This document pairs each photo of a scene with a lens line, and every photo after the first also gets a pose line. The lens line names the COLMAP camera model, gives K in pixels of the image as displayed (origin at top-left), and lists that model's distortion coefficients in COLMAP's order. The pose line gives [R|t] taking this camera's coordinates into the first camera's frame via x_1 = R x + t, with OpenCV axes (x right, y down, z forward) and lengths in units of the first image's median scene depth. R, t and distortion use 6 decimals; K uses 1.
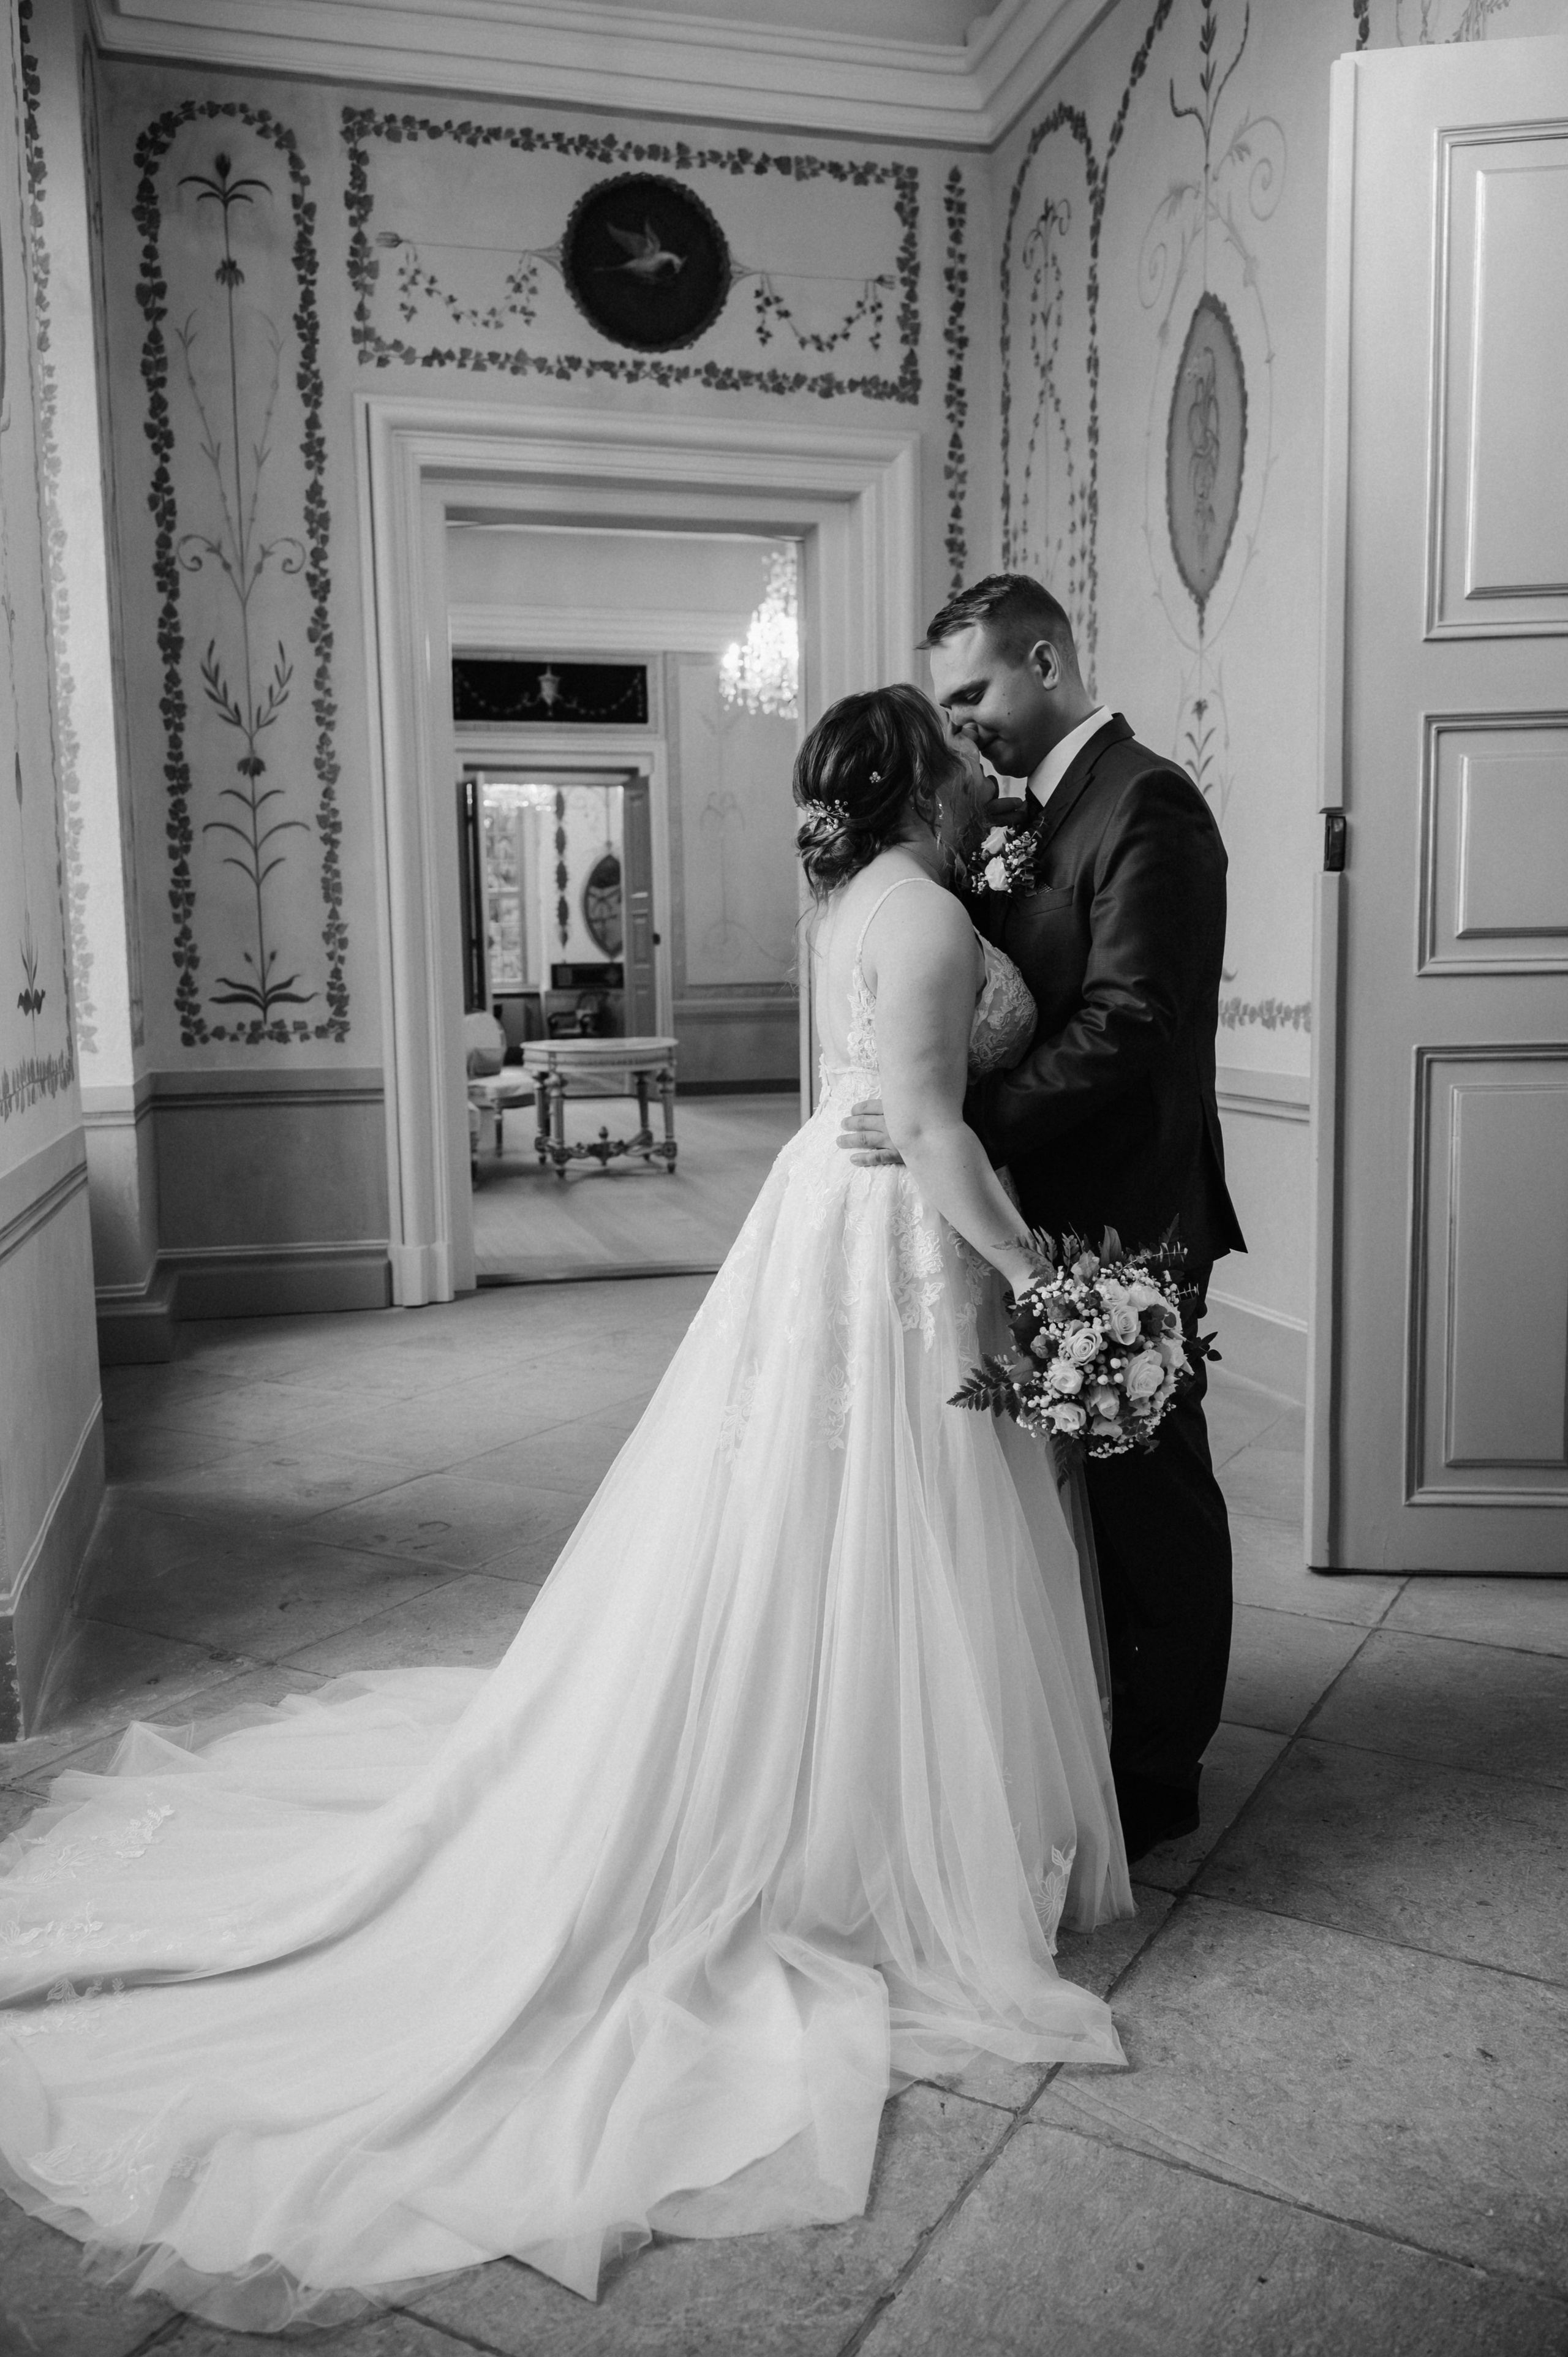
lens RADIAL K [[1865.6, 0, 784.0], [0, 1865.6, 1178.5], [0, 0, 1]] dist [-0.007180, -0.023741]
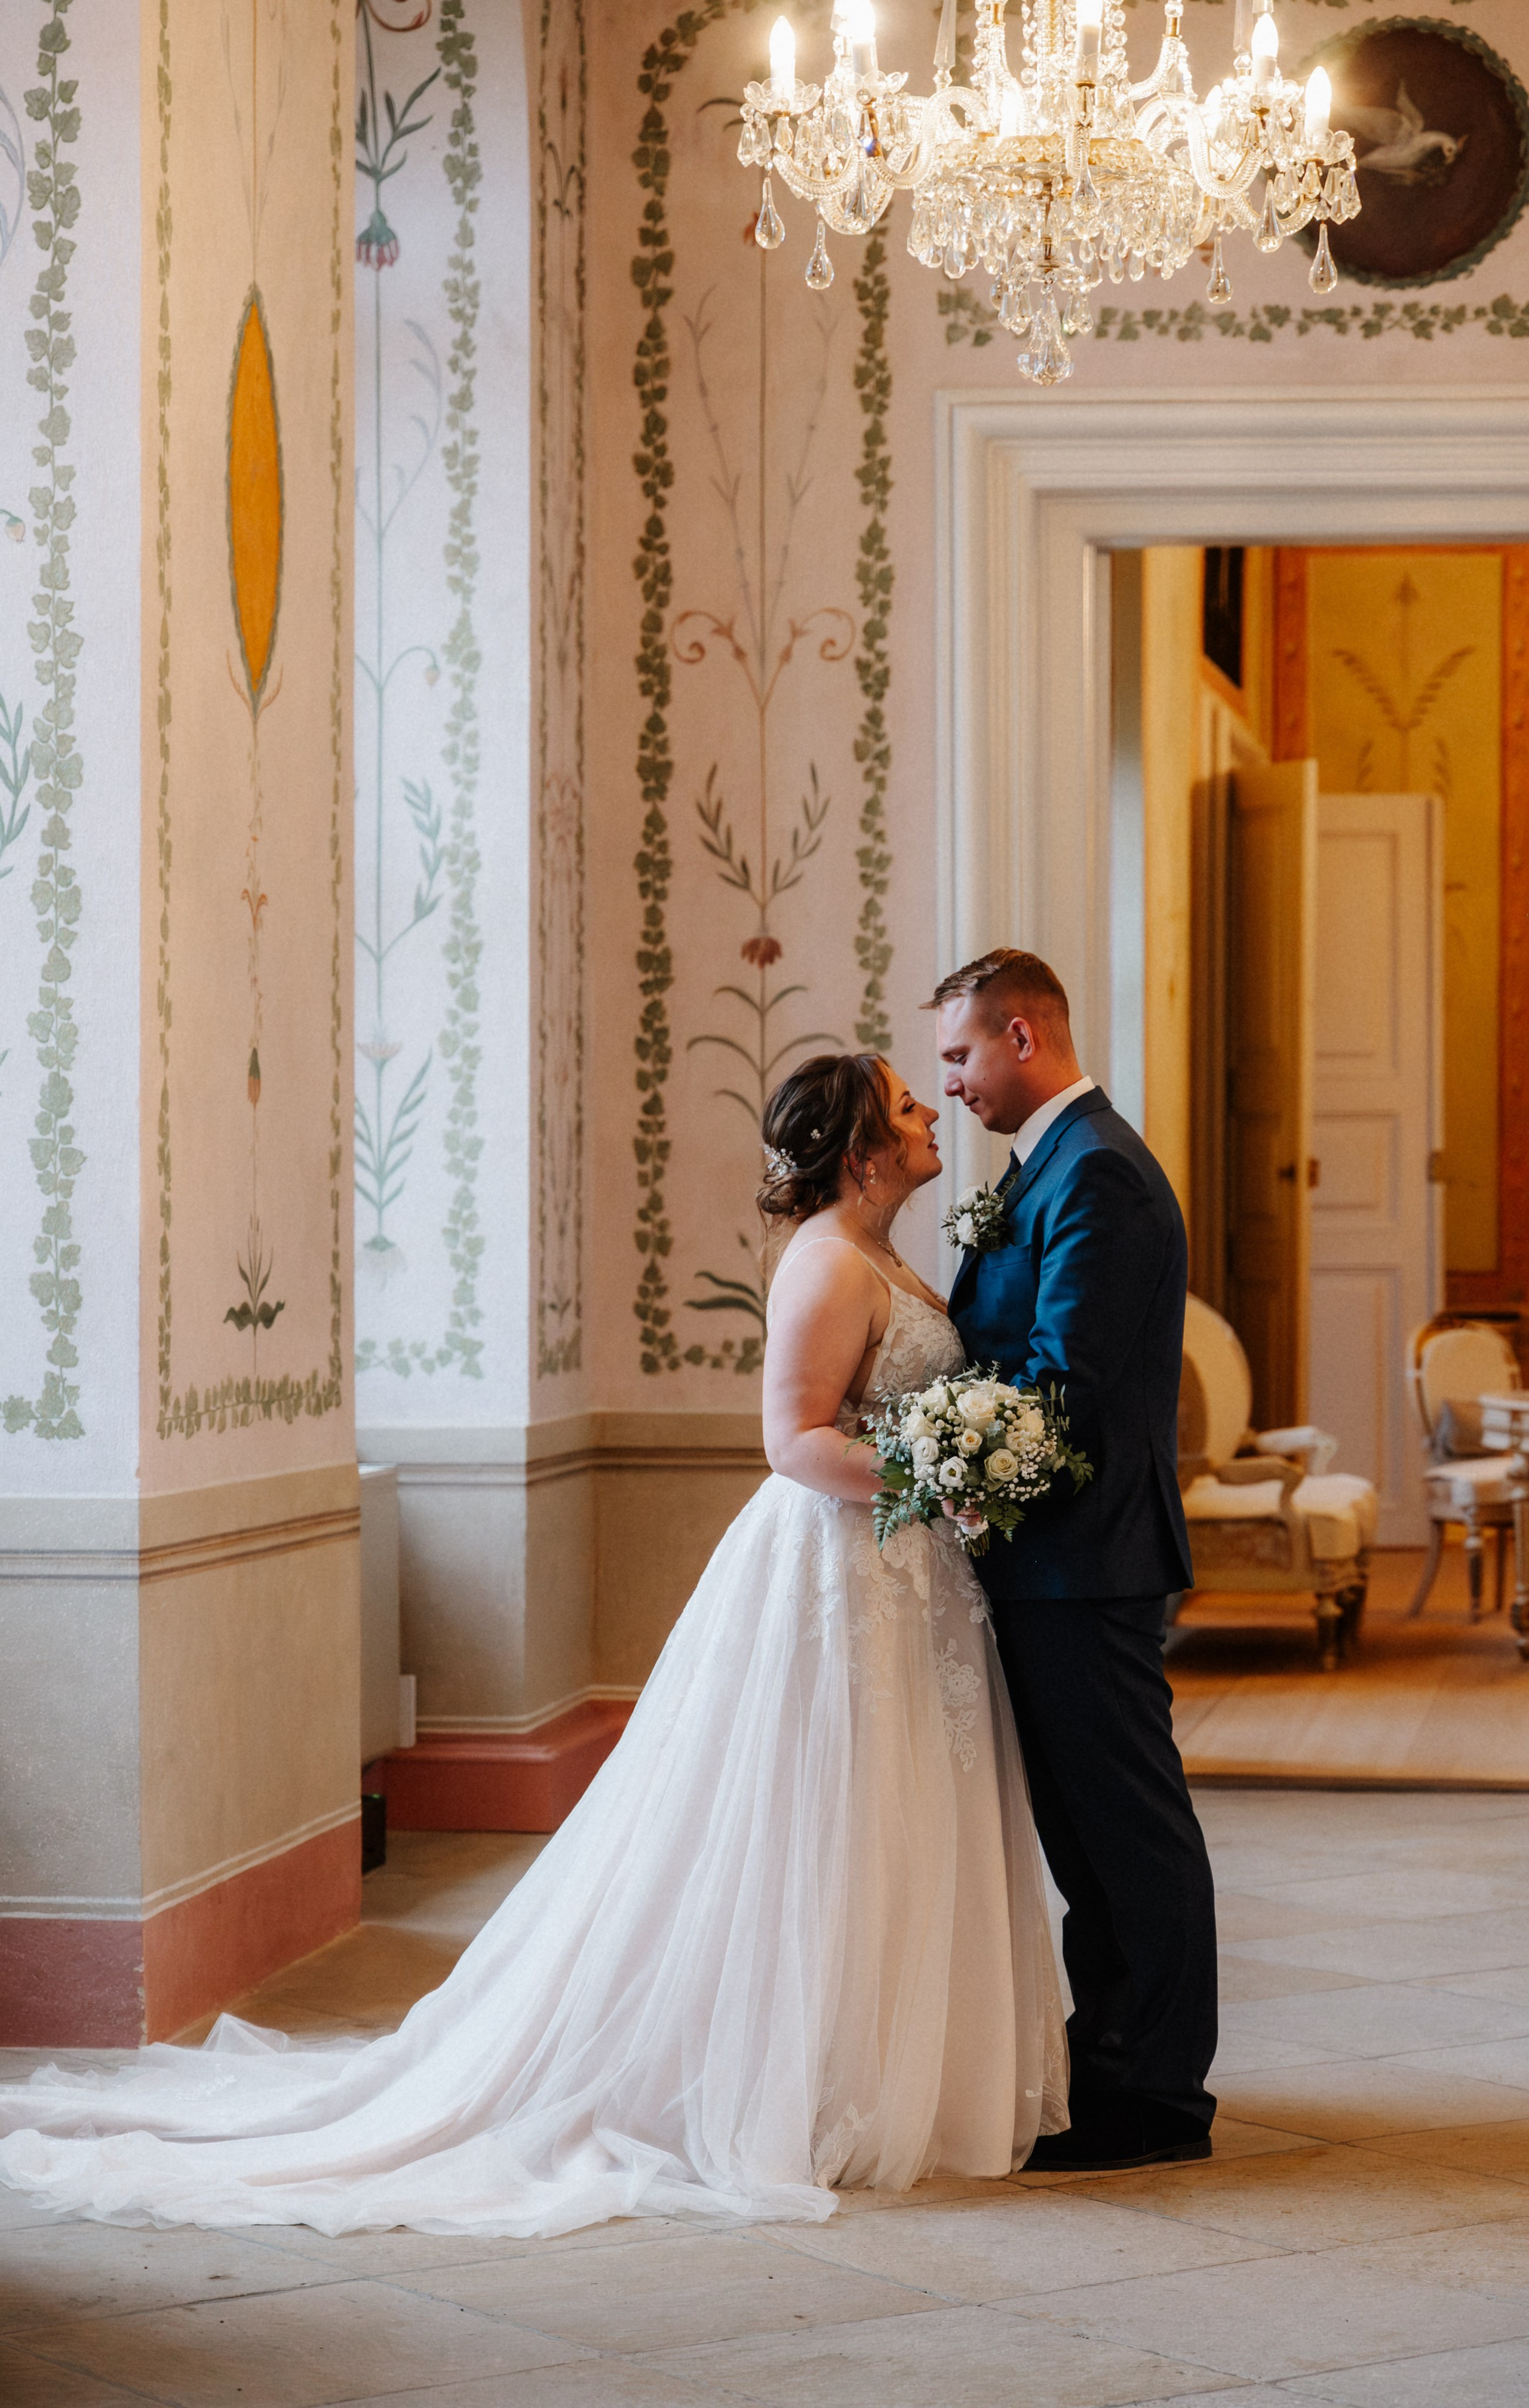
lens RADIAL K [[5165.0, 0, 764.5], [0, 5165.0, 1204.0], [0, 0, 1]] dist [-0.111566, -0.290767]
pose [[0.916068, 0.018718, -0.400586, 0.445502], [-0.062339, 0.993414, -0.096139, 0.041615], [0.396148, 0.113041, 0.911202, -0.645182]]
